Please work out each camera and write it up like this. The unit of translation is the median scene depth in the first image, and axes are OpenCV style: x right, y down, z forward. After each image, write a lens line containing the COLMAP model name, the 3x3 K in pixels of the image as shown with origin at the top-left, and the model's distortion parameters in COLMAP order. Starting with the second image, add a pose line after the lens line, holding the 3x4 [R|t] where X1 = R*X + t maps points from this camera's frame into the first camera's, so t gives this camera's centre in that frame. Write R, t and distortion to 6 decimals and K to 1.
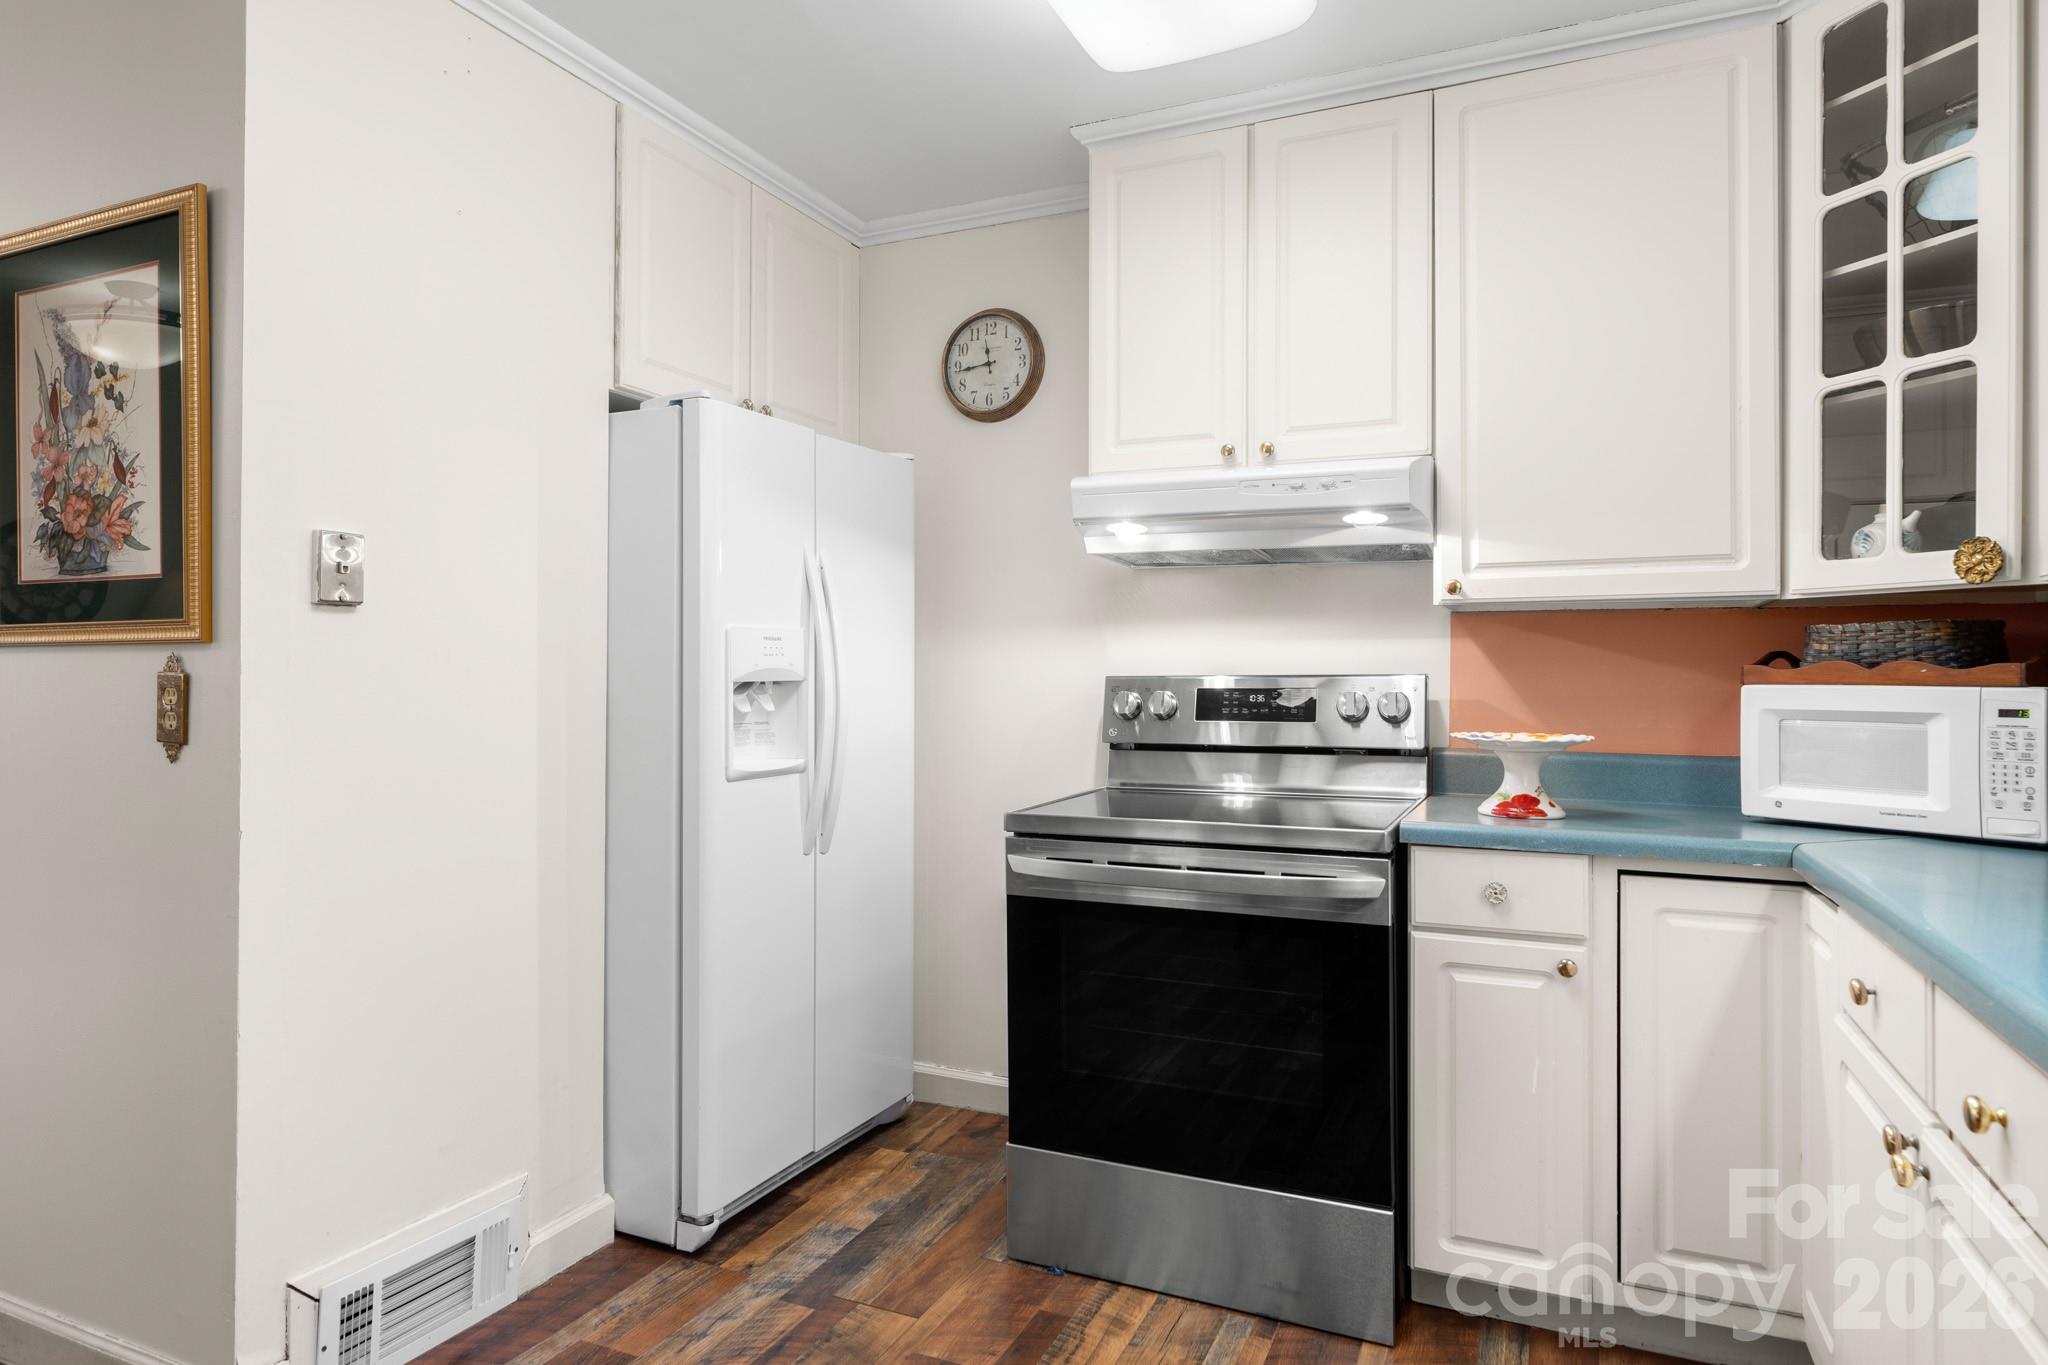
lens RADIAL K [[1201.2, 0, 1021.5], [0, 1201.2, 661.9], [0, 0, 1]] dist [-0.018438, -0.002669]
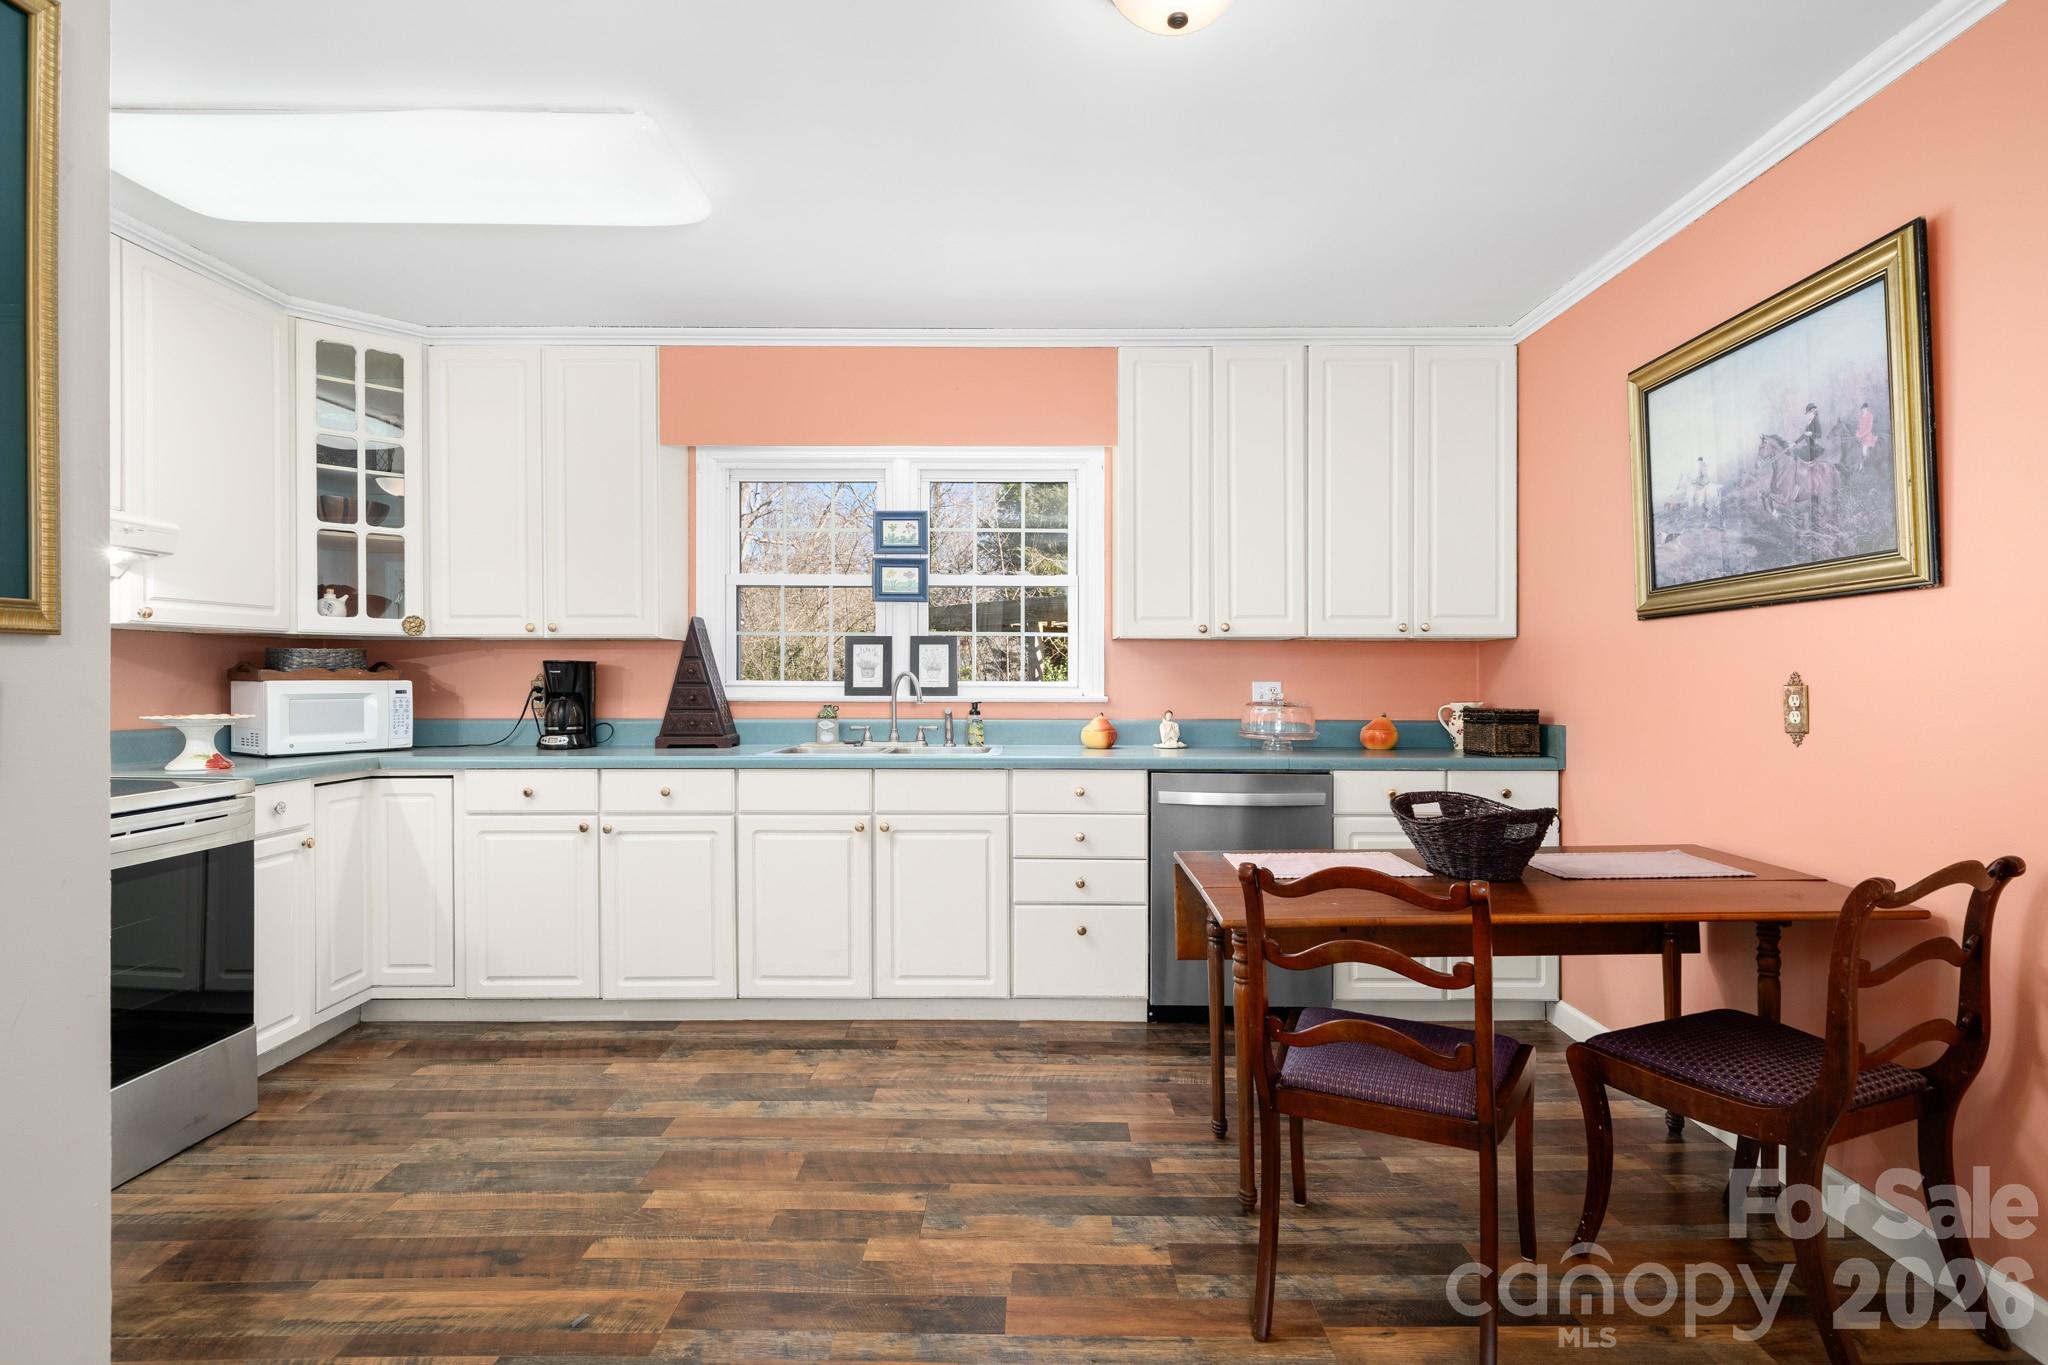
lens RADIAL K [[953.2, 0, 1026.9], [0, 953.2, 678.5], [0, 0, 1]] dist [-0.000574, -0.000493]
pose [[-0.399897, -0.006073, 0.916540, -1.220280], [-0.007893, 0.999964, 0.003182, 0.002143], [-0.916526, -0.005962, -0.399930, 0.583531]]
